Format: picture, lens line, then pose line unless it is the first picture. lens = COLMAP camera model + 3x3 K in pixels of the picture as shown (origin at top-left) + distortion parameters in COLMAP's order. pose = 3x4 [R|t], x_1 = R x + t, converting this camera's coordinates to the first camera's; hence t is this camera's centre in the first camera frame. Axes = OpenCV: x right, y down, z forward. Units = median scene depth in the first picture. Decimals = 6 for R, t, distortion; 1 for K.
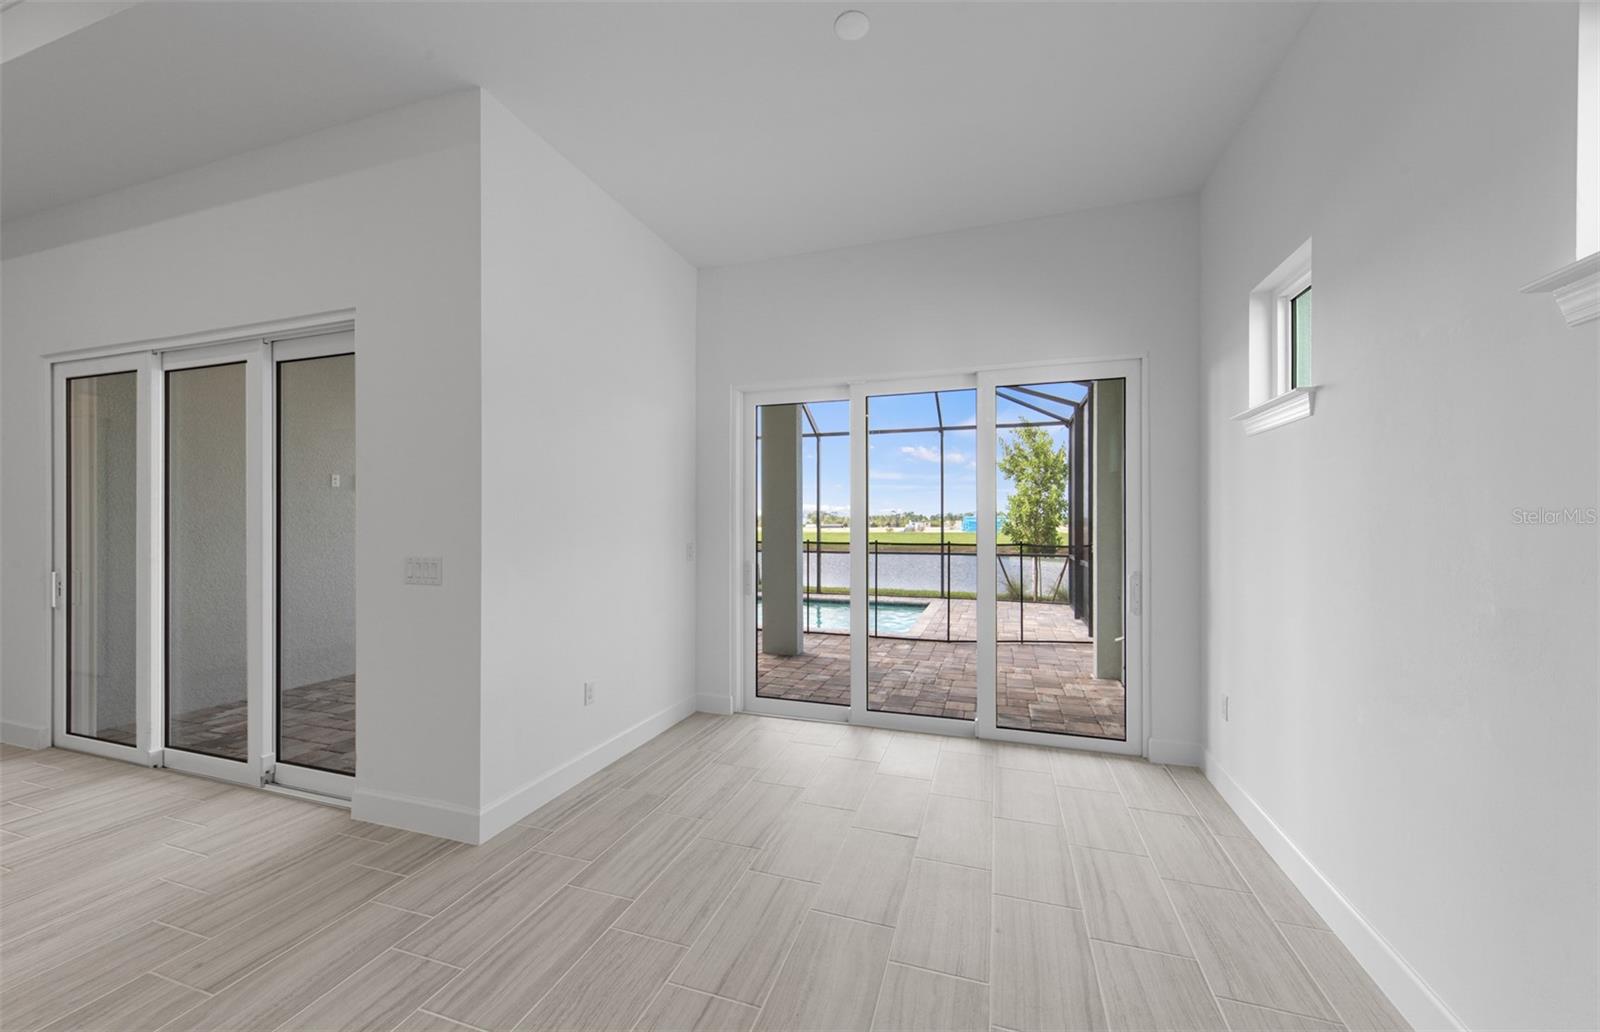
lens RADIAL K [[605.2, 0, 789.5], [0, 605.2, 531.2], [0, 0, 1]] dist [0.002653, -0.000006]
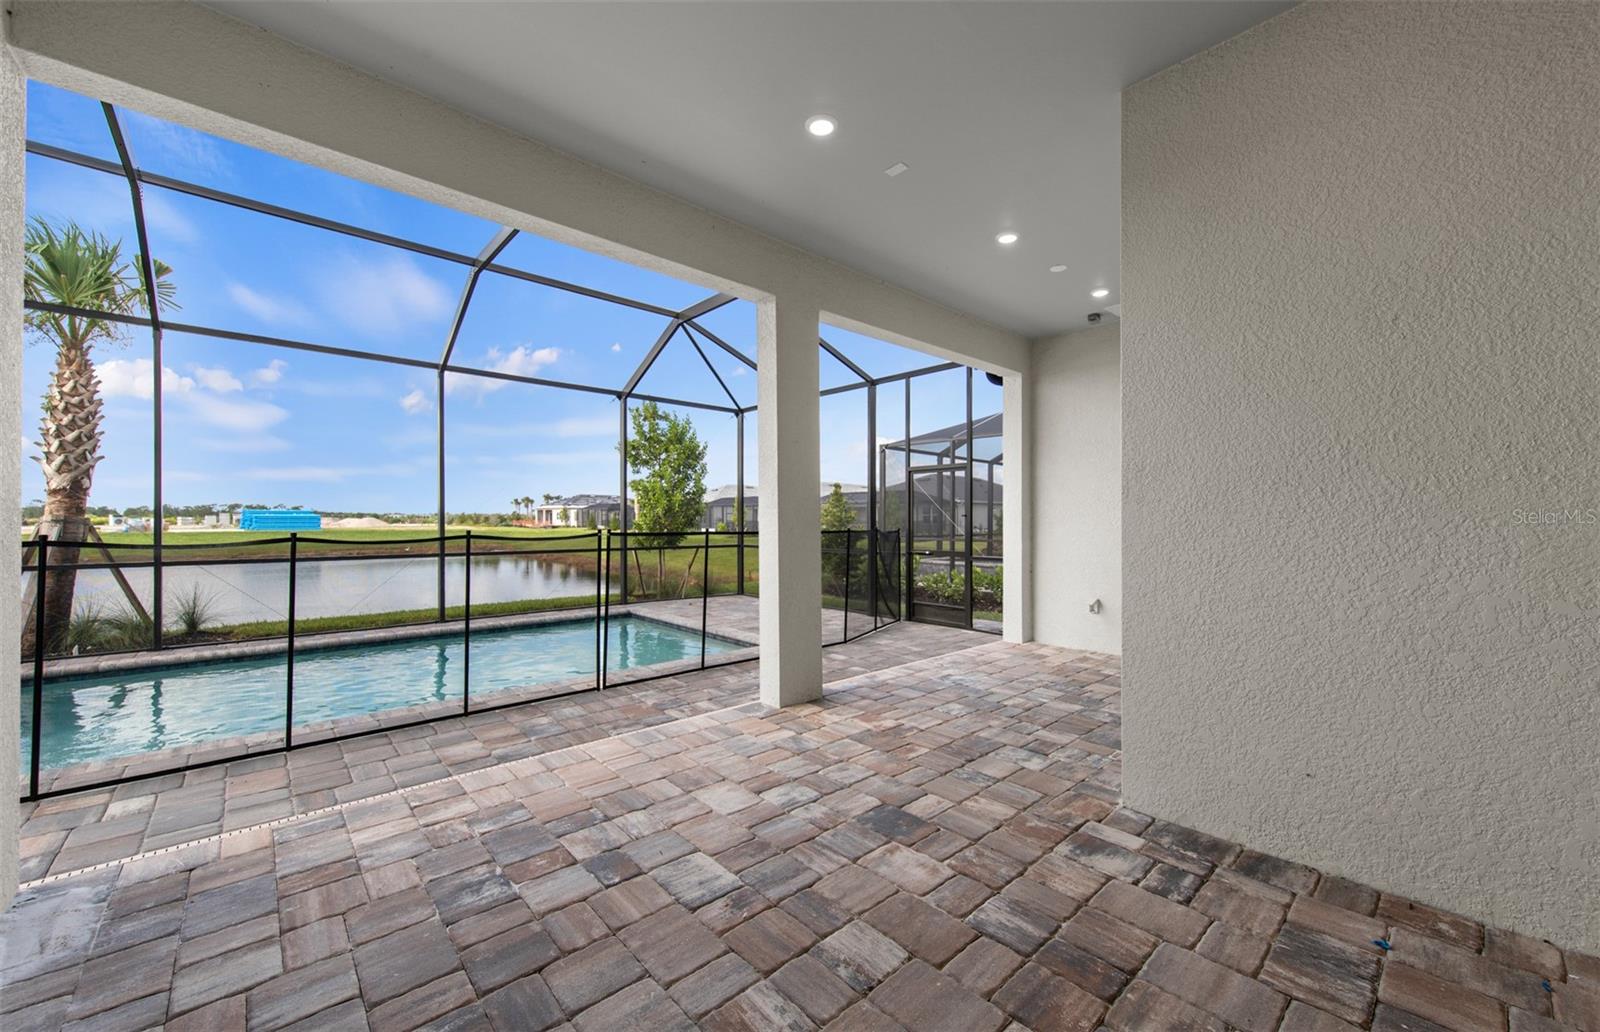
lens RADIAL K [[612.3, 0, 799.0], [0, 612.3, 519.0], [0, 0, 1]] dist [0.005044, 0.000003]
pose [[0.486373, 0.003851, 0.873743, -0.329499], [0.010148, 0.999898, -0.010055, 0.007026], [-0.873692, 0.013757, 0.486284, 0.374430]]
